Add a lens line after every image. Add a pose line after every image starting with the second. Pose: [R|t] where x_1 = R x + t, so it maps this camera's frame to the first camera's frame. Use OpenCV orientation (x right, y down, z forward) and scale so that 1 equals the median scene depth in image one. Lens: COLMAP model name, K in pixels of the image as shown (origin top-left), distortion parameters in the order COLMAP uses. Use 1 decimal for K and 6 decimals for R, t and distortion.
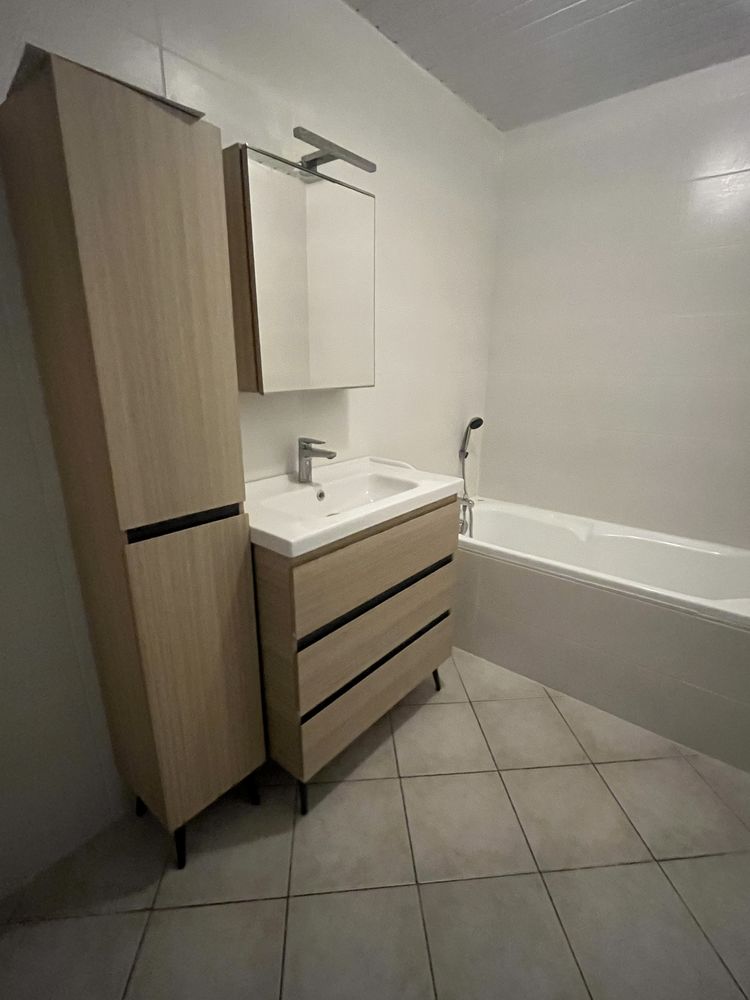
lens RADIAL K [[471.4, 0, 378.2], [0, 471.4, 504.0], [0, 0, 1]] dist [-0.001273, -0.000701]
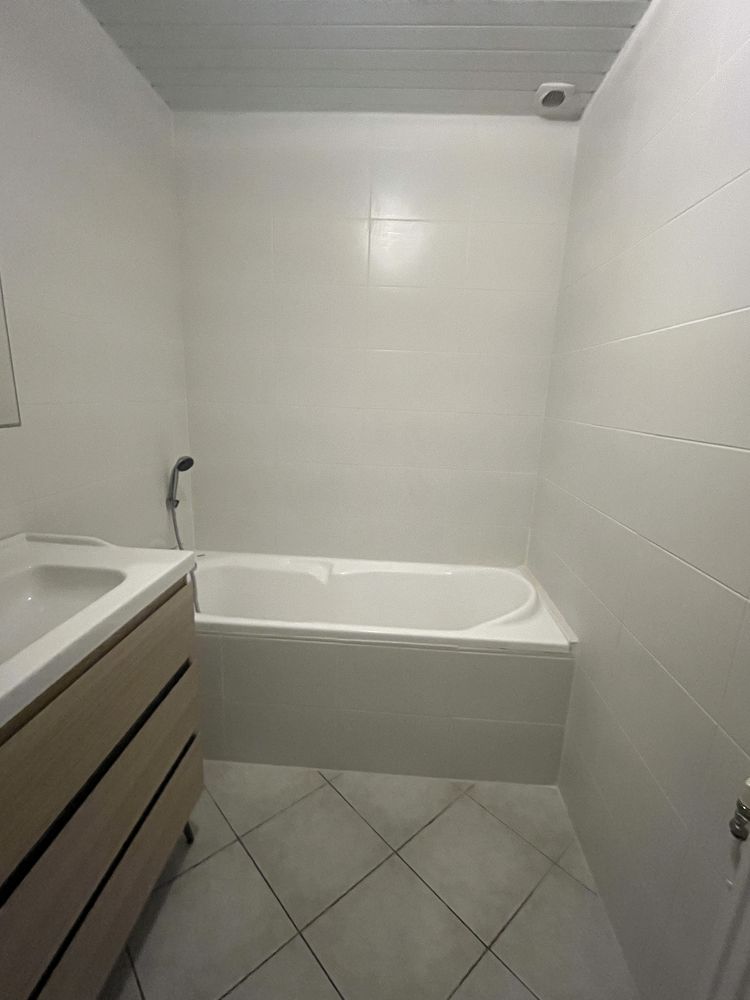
lens RADIAL K [[471.4, 0, 378.2], [0, 471.4, 504.0], [0, 0, 1]] dist [-0.001273, -0.000701]
pose [[0.805400, -0.113878, 0.581690, -0.000927], [0.142311, 0.989817, -0.003265, -0.070206], [-0.575395, 0.085411, 0.813404, 0.215158]]
